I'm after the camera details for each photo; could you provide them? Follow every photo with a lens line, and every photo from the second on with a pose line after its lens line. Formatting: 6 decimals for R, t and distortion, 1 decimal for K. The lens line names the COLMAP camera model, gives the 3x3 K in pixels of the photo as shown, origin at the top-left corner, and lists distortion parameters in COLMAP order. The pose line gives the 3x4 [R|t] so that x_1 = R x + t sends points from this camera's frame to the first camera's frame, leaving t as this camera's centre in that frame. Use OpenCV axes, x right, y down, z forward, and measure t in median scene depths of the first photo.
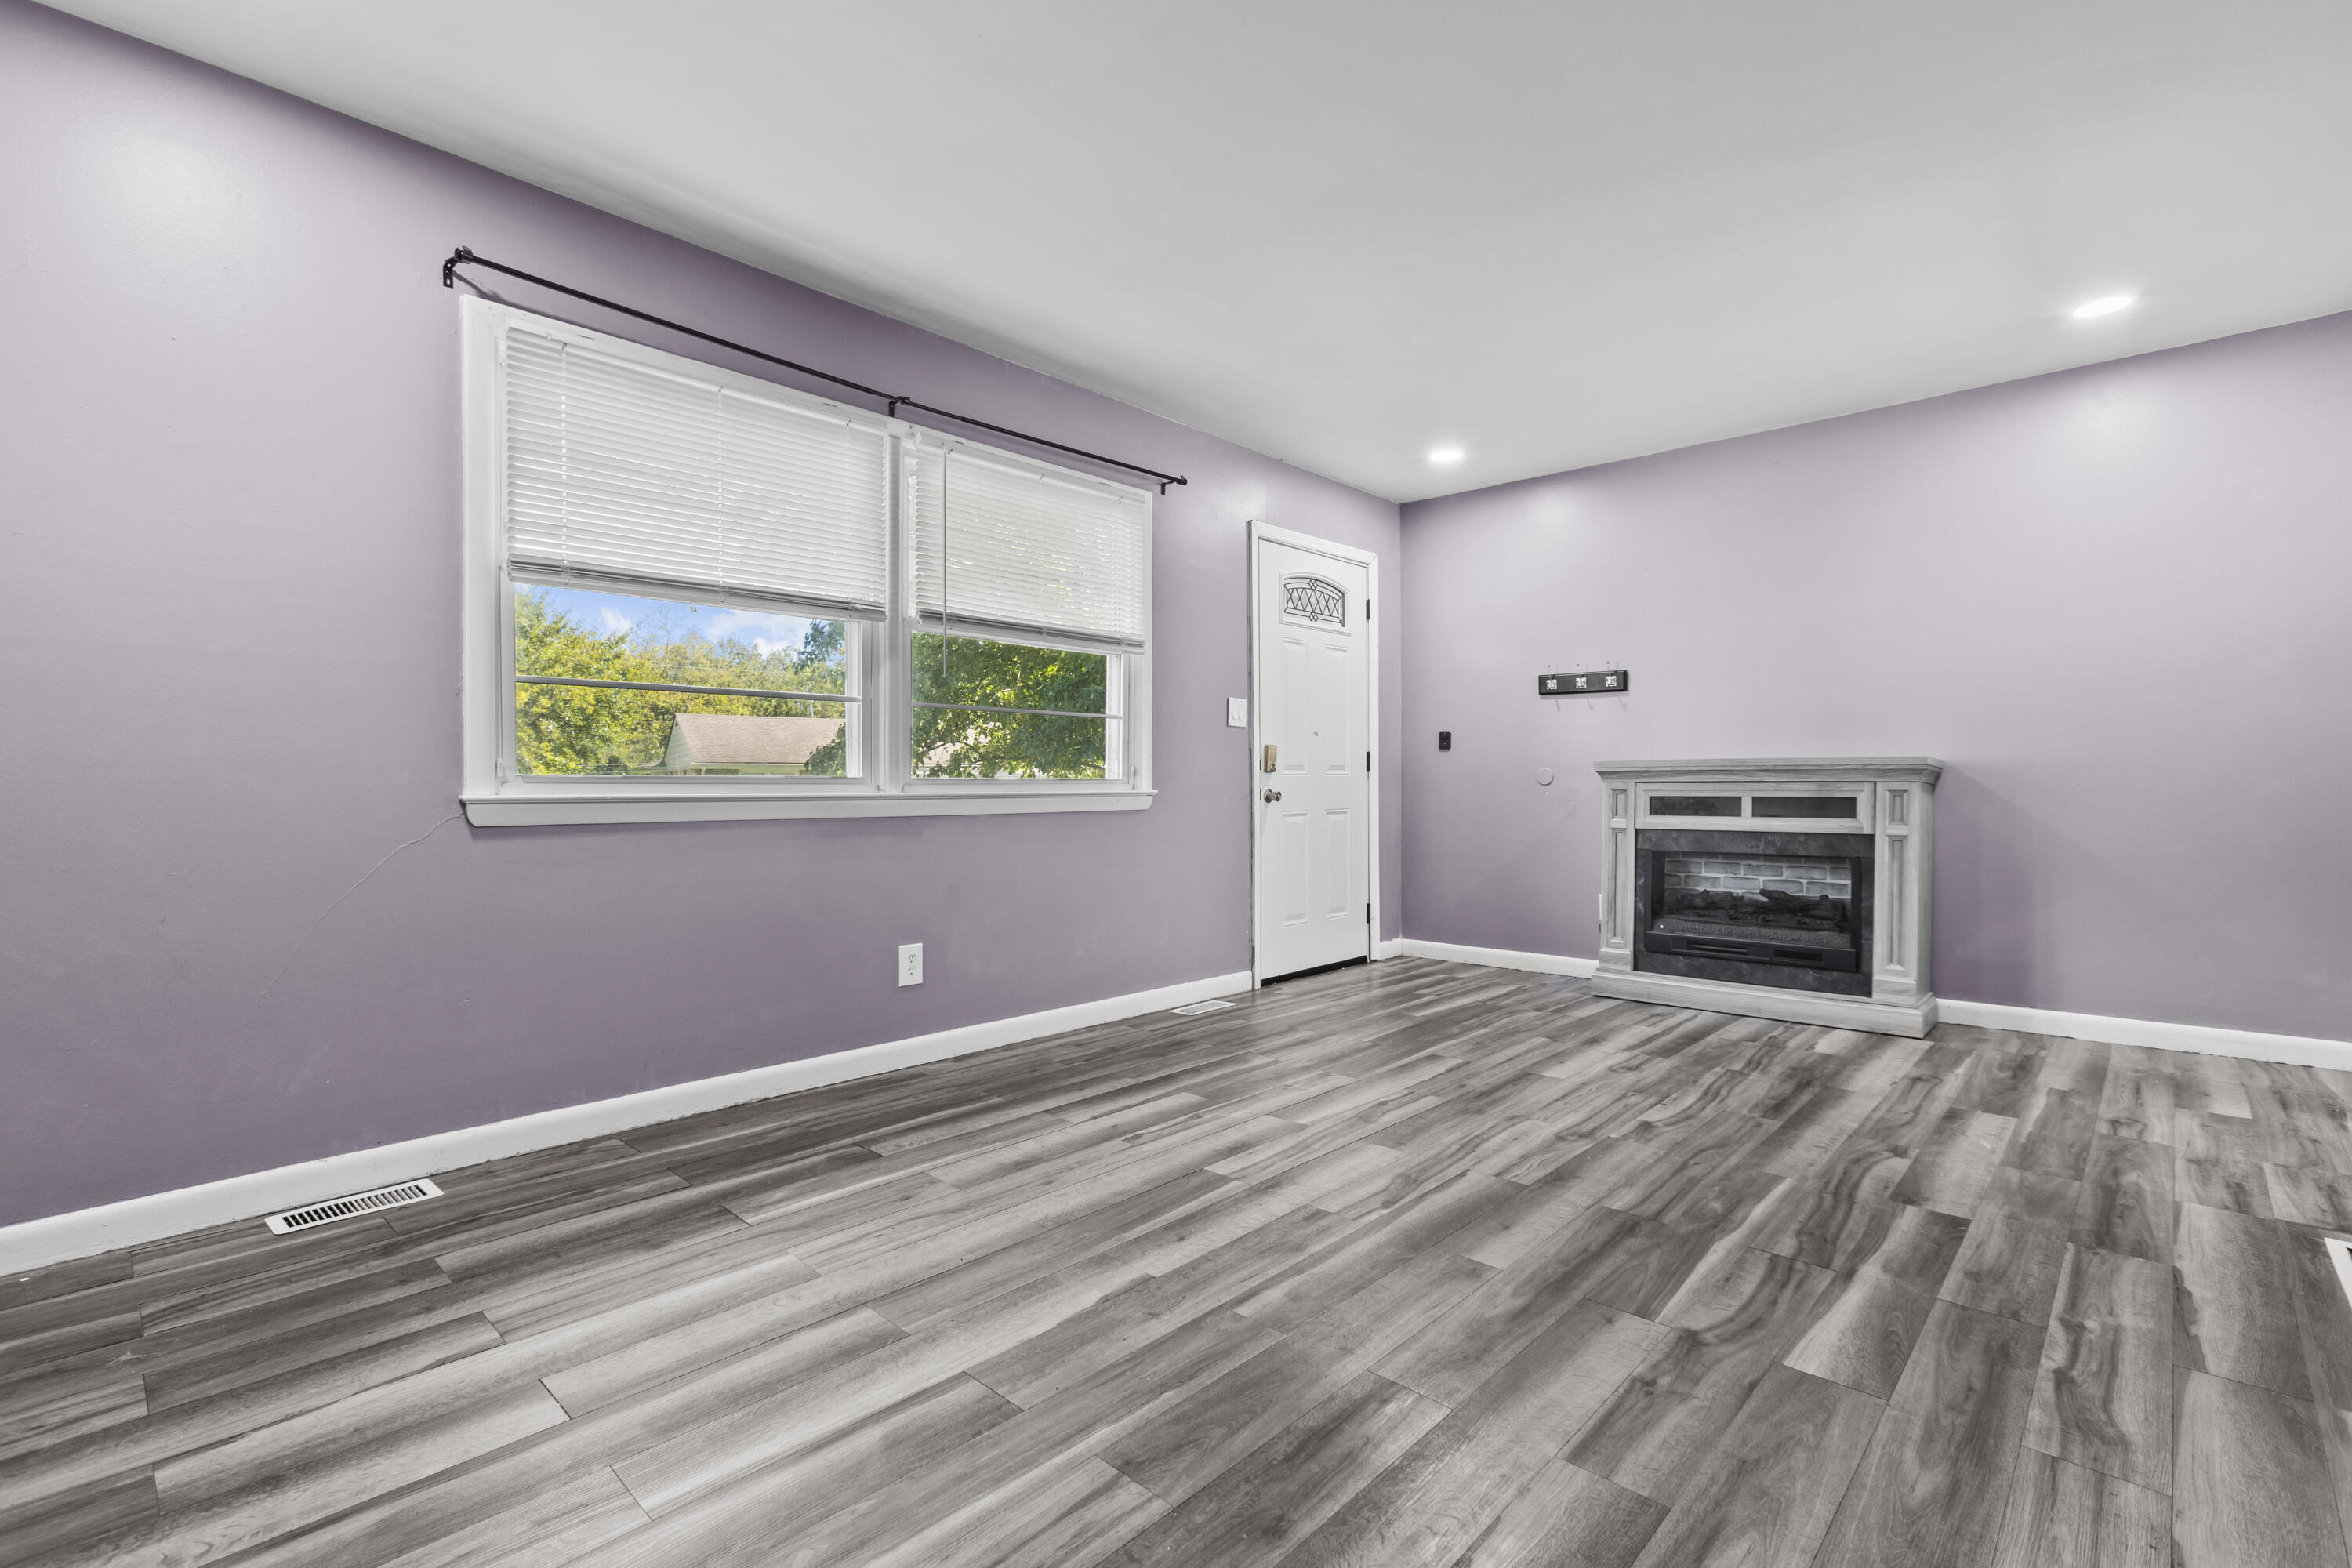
lens RADIAL K [[1056.7, 0, 1164.9], [0, 1056.7, 786.5], [0, 0, 1]] dist [-0.014736, 0.007754]
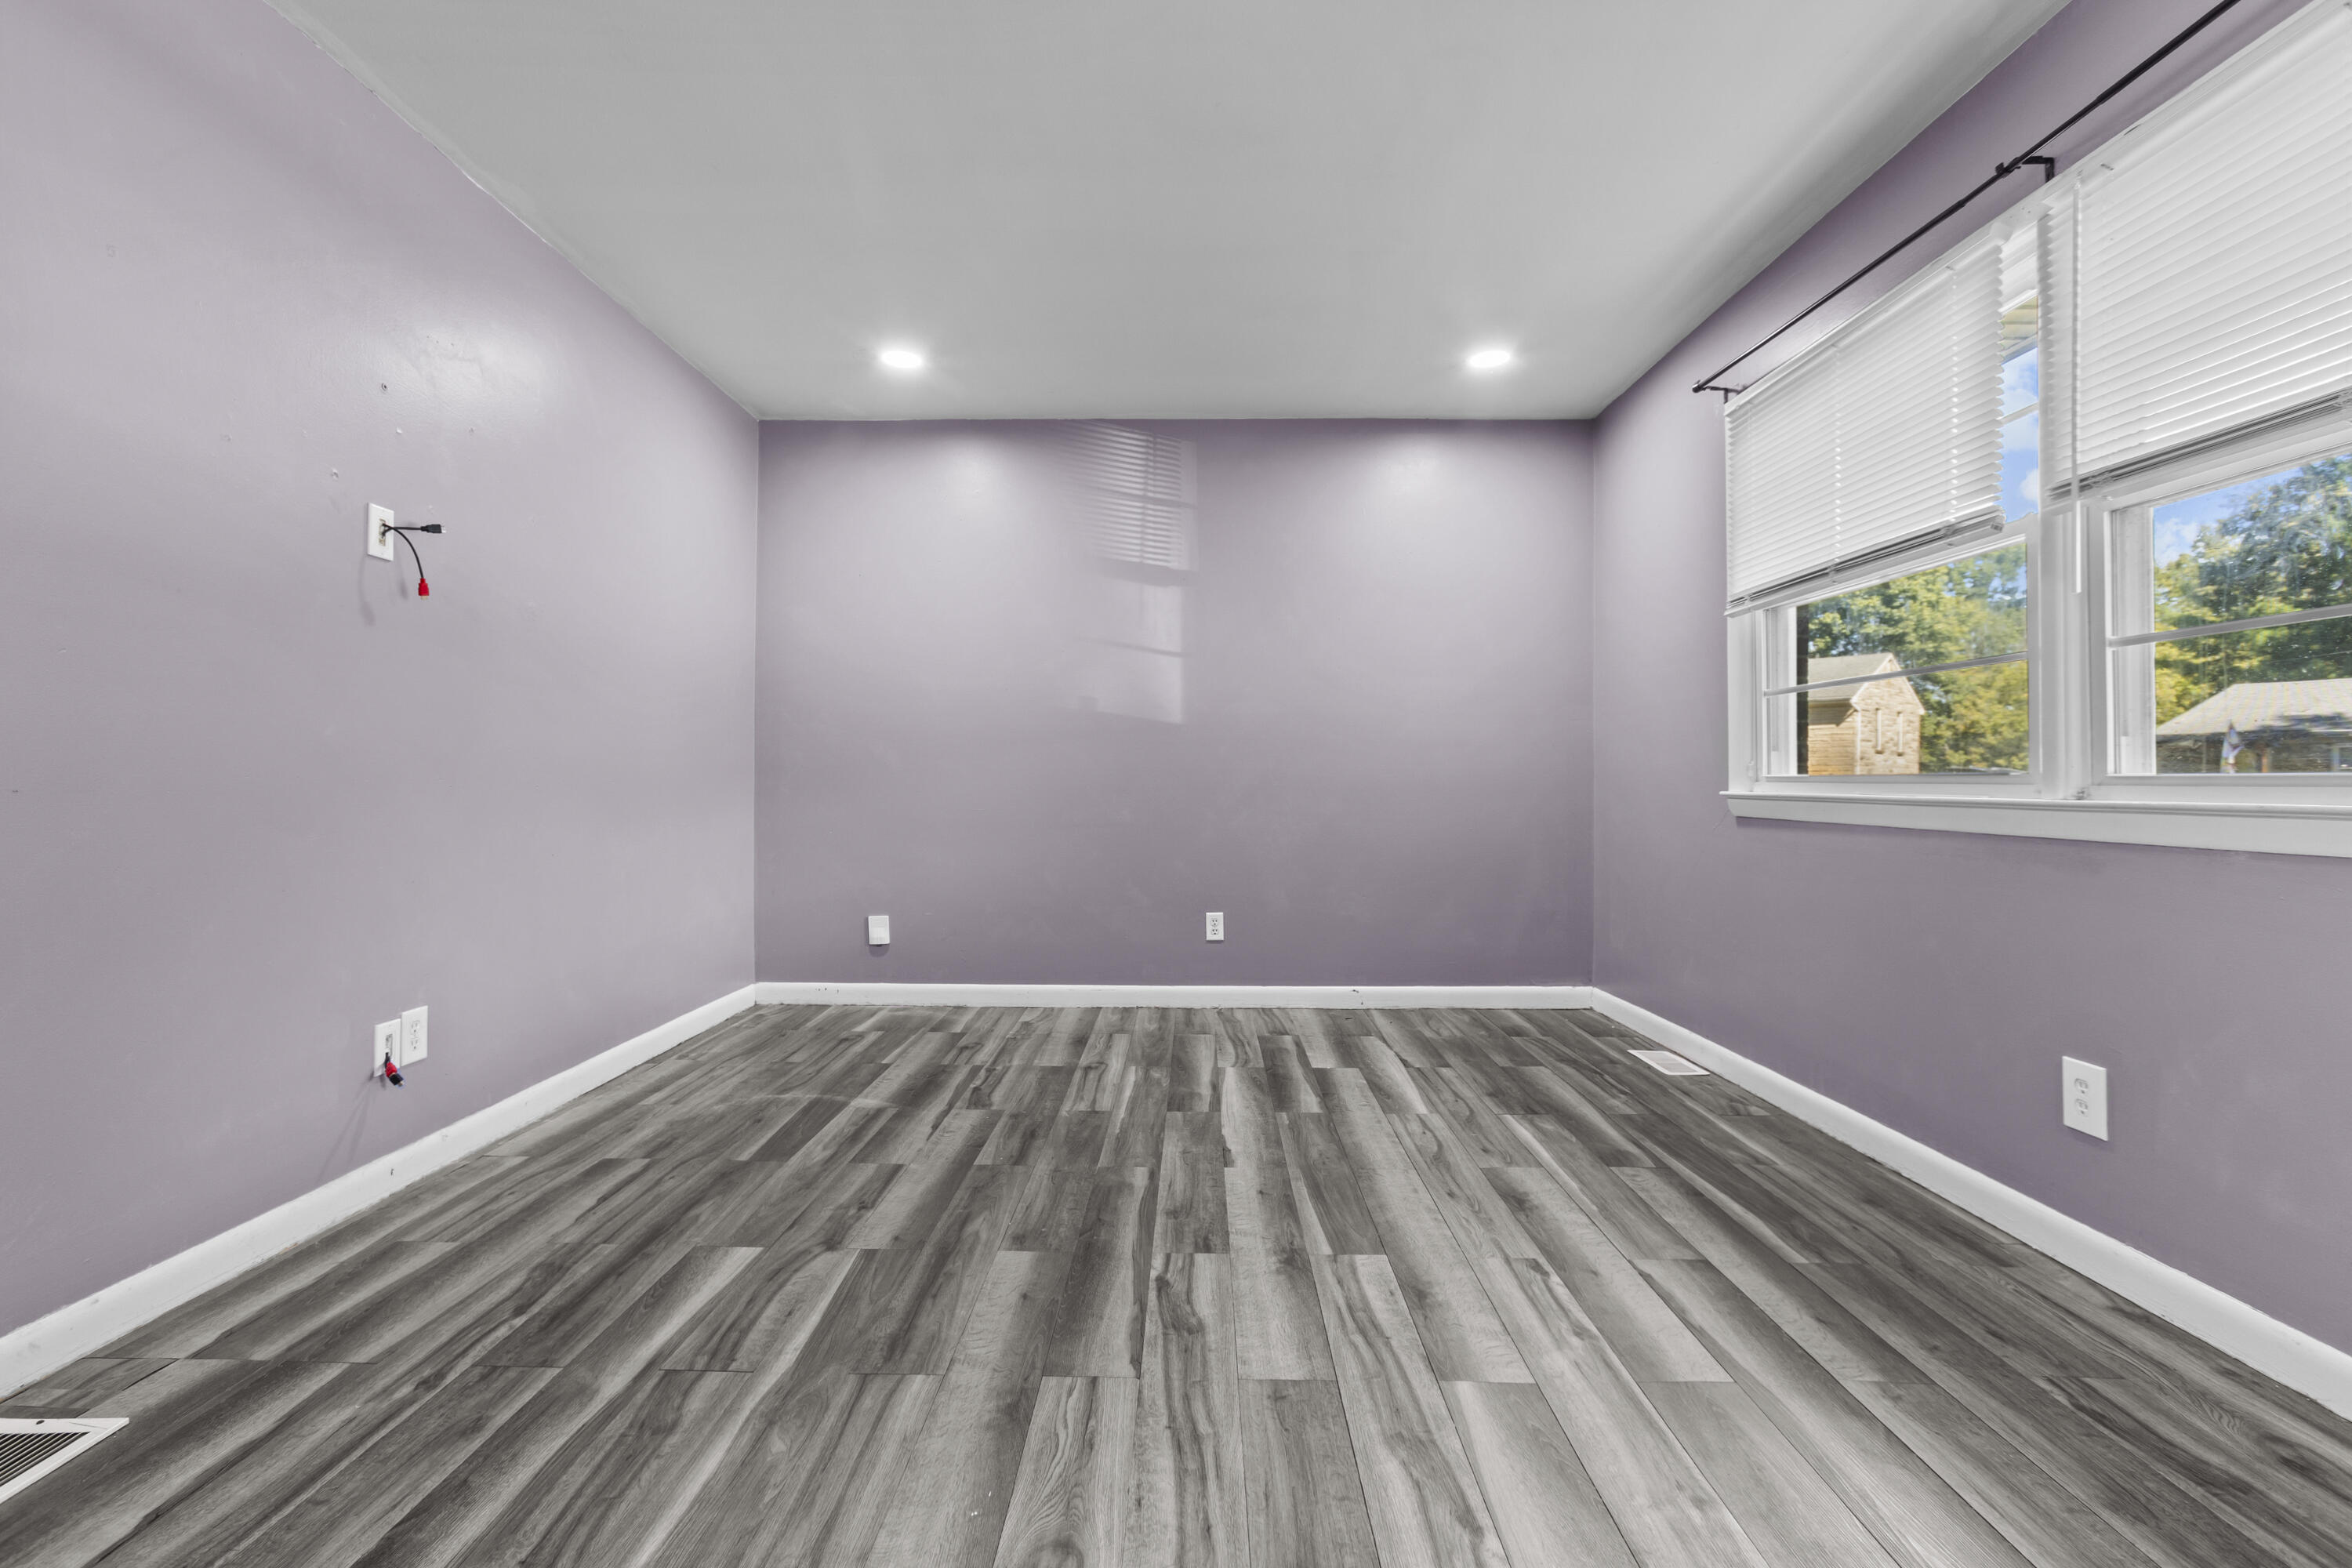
lens RADIAL K [[1056.7, 0, 1162.2], [0, 1056.7, 781.0], [0, 0, 1]] dist [-0.014736, 0.007754]
pose [[-0.744282, 0.000769, -0.667865, 0.776903], [-0.000640, 0.999998, 0.001865, -0.007495], [0.667865, 0.001816, -0.744280, 1.630770]]
